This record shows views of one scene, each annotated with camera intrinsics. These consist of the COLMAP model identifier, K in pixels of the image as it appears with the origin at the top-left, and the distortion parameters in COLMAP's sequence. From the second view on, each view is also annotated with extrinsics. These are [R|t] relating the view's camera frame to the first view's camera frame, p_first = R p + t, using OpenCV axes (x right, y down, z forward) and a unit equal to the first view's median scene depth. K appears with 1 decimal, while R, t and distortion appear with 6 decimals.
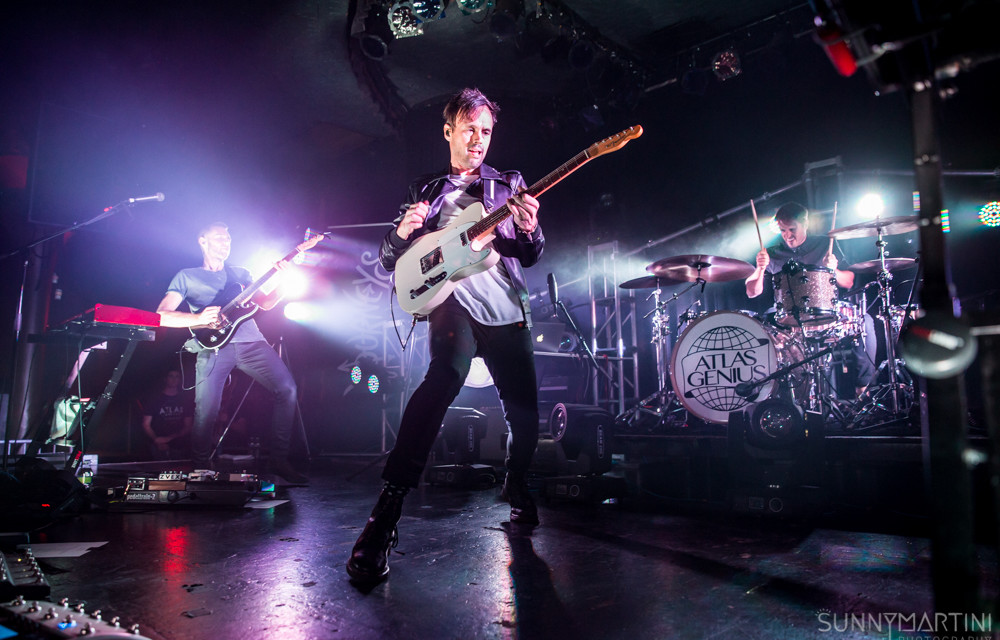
lens RADIAL K [[679.8, 0, 500.0], [0, 679.8, 320.0], [0, 0, 1]] dist [-0.061930, 0.000464]
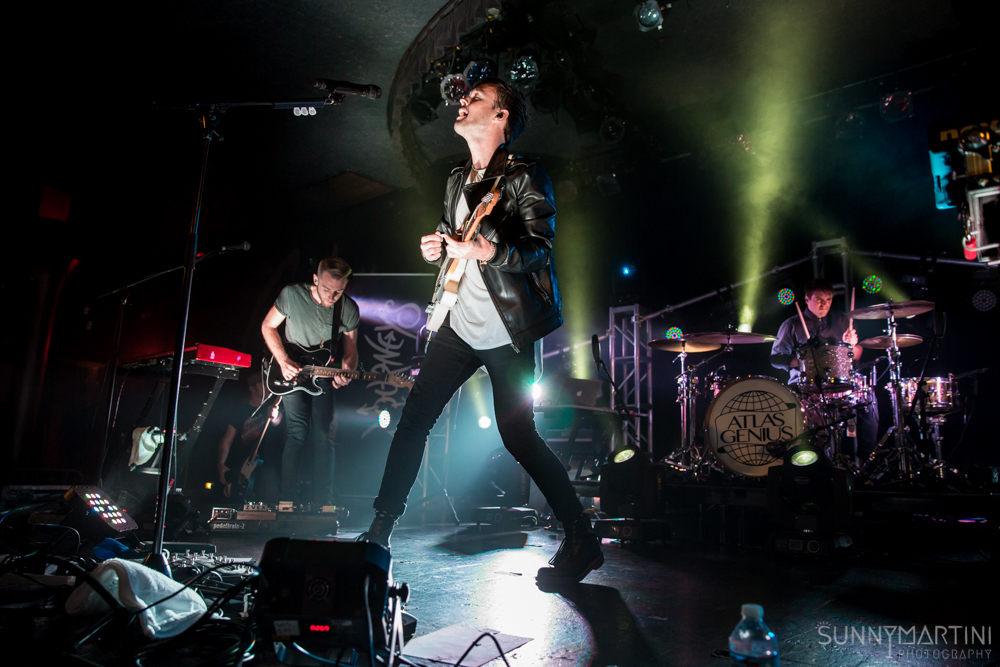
lens RADIAL K [[697.1, 0, 500.0], [0, 697.1, 333.5], [0, 0, 1]] dist [-0.064803, 0.004615]
pose [[0.997704, 0.050260, 0.045392, -0.149455], [-0.047944, 0.997559, -0.050765, -0.006545], [-0.047832, 0.048472, 0.997679, -0.134042]]
